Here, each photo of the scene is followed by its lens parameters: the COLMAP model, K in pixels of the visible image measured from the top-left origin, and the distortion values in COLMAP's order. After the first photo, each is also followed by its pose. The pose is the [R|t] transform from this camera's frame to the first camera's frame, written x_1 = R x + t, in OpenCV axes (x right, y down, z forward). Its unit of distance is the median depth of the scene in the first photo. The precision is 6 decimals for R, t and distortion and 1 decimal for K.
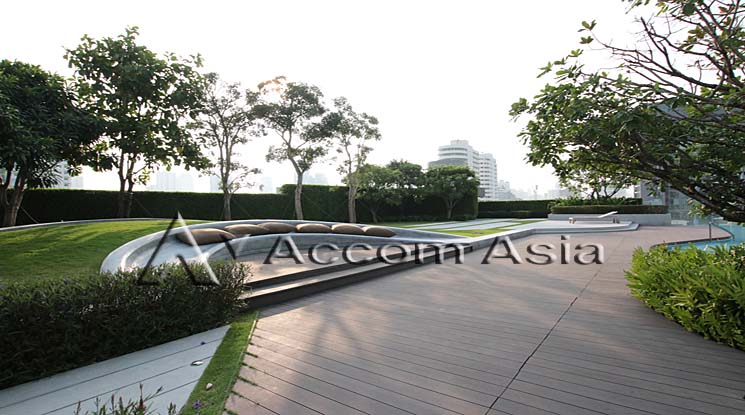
lens RADIAL K [[360.7, 0, 368.9], [0, 360.7, 213.3], [0, 0, 1]] dist [0.003781, 0.000101]
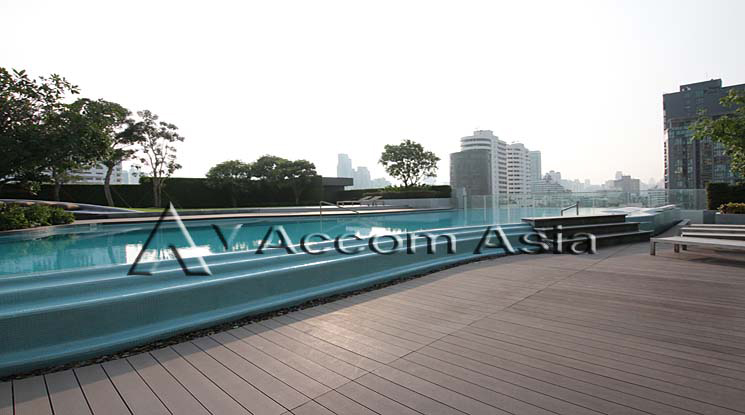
lens RADIAL K [[360.7, 0, 365.6], [0, 360.7, 201.7], [0, 0, 1]] dist [0.003781, 0.000101]
pose [[0.994902, -0.004345, -0.100751, 0.127281], [0.003242, 0.999933, -0.011112, 0.004195], [0.100793, 0.010728, 0.994850, -0.033125]]
